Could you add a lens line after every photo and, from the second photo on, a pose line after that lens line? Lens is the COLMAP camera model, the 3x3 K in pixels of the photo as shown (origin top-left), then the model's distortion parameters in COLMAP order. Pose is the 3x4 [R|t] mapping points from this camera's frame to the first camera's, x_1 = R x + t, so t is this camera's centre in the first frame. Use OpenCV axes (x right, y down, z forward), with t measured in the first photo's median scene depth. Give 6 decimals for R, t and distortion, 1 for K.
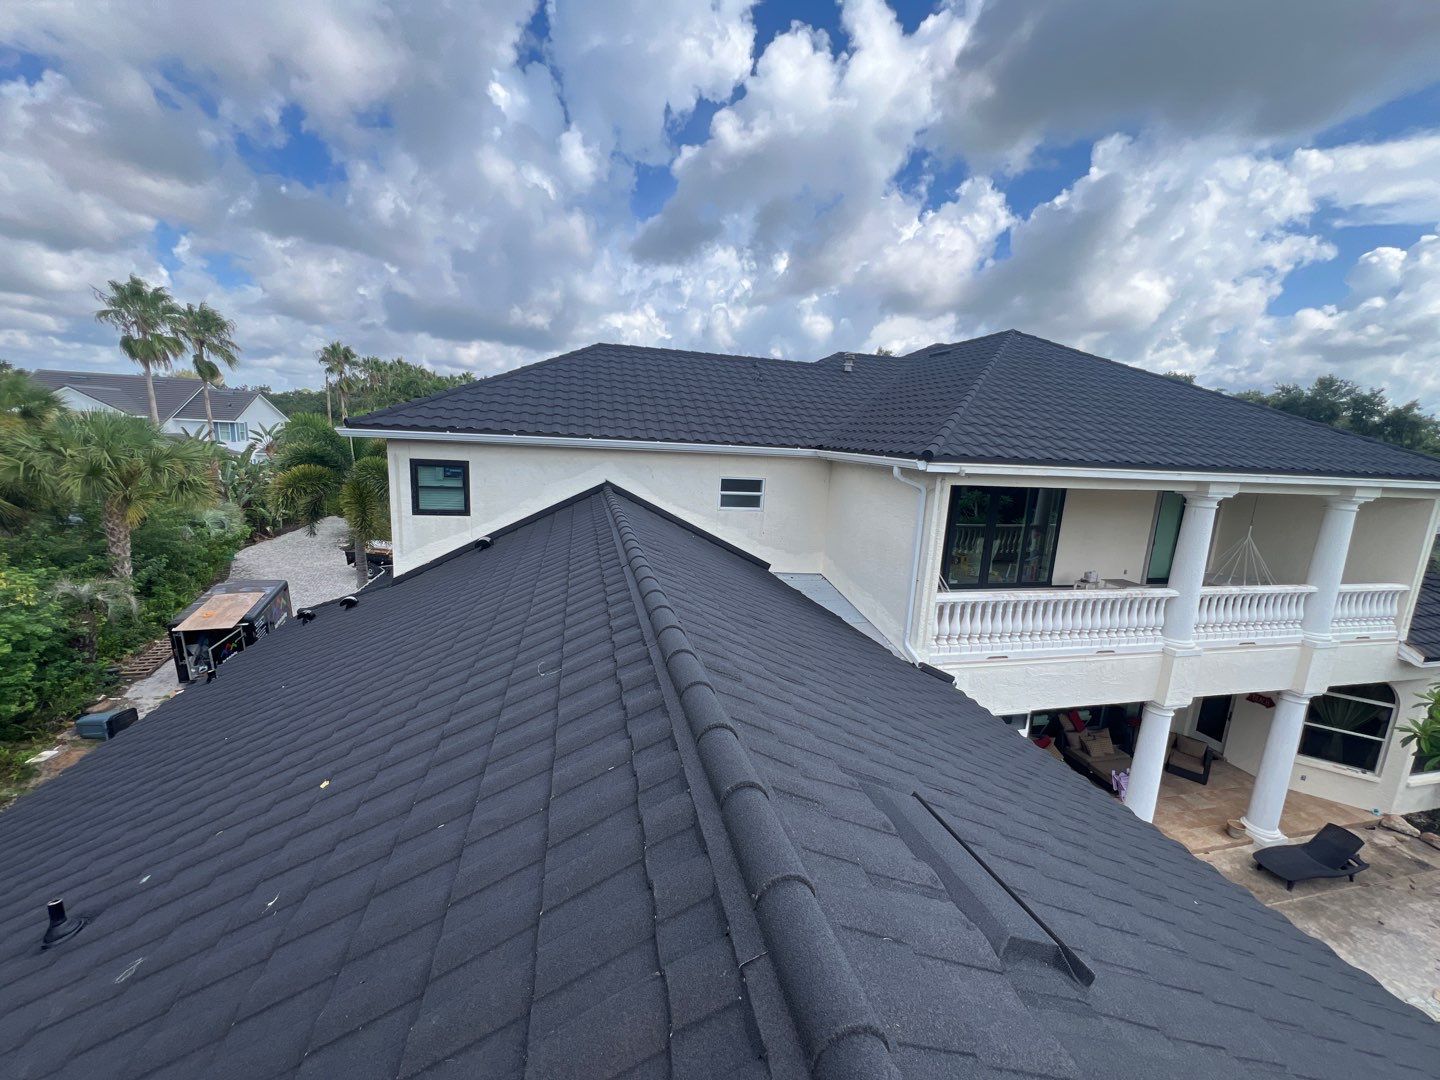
lens RADIAL K [[576.7, 0, 720.9], [0, 576.7, 538.0], [0, 0, 1]] dist [-0.000332, 0.000182]
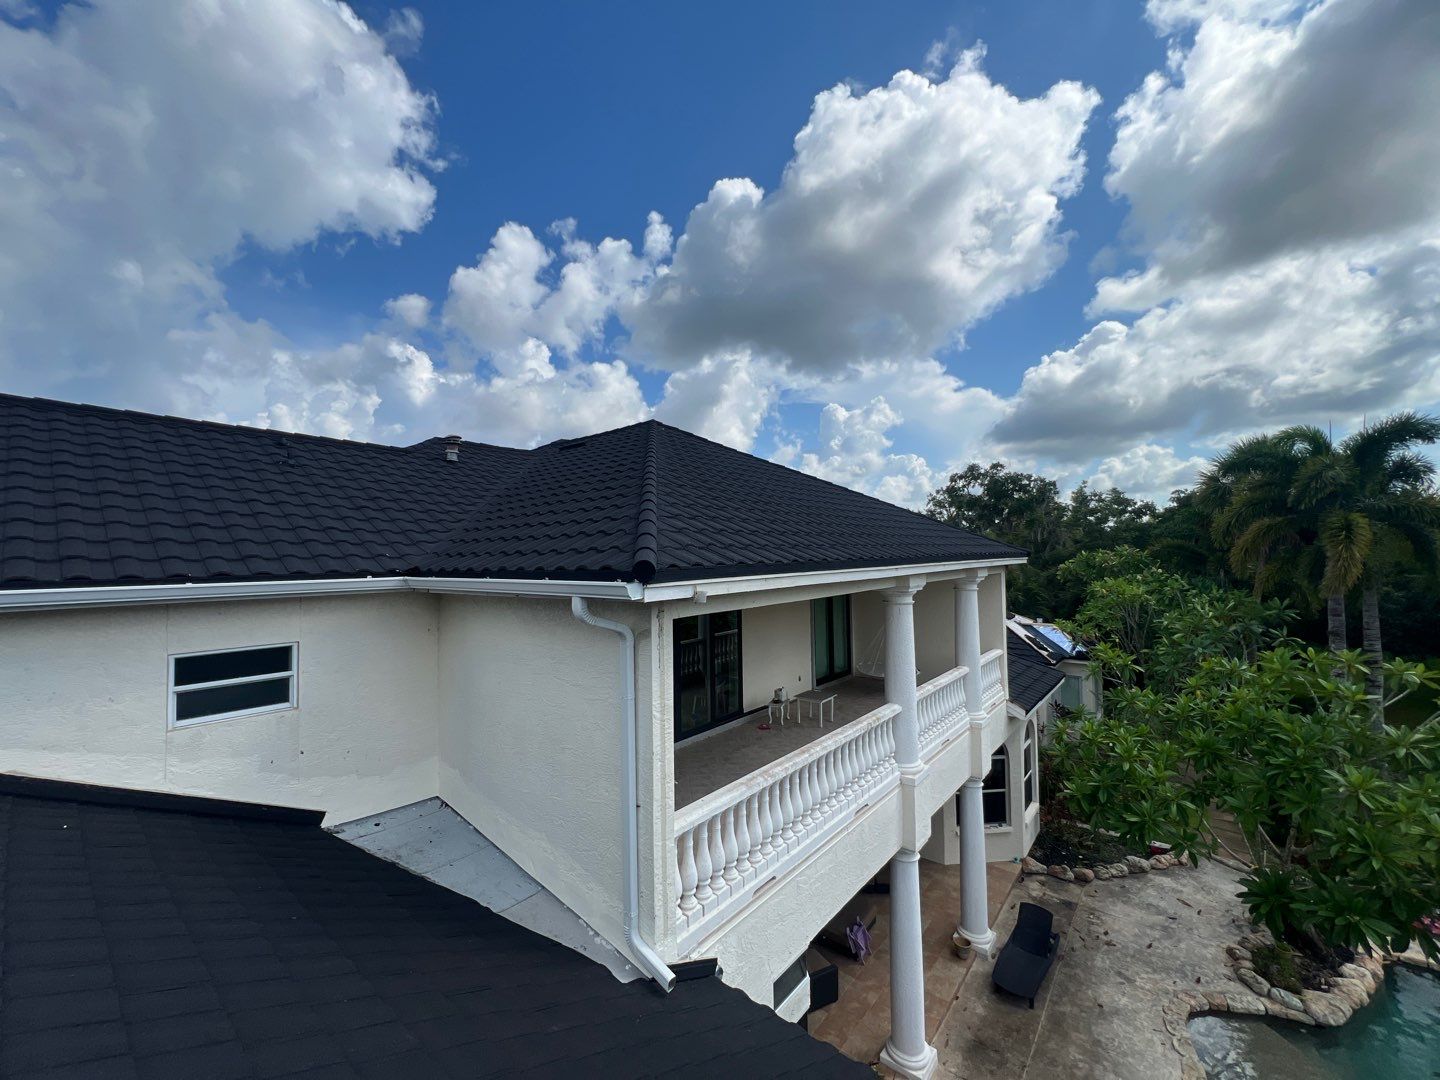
lens RADIAL K [[574.3, 0, 719.3], [0, 574.3, 545.5], [0, 0, 1]] dist [-0.000455, 0.000012]
pose [[0.799700, -0.052313, 0.598116, 0.082708], [0.163589, 0.977491, -0.133229, -0.064004], [-0.577683, 0.204388, 0.790258, 0.411340]]
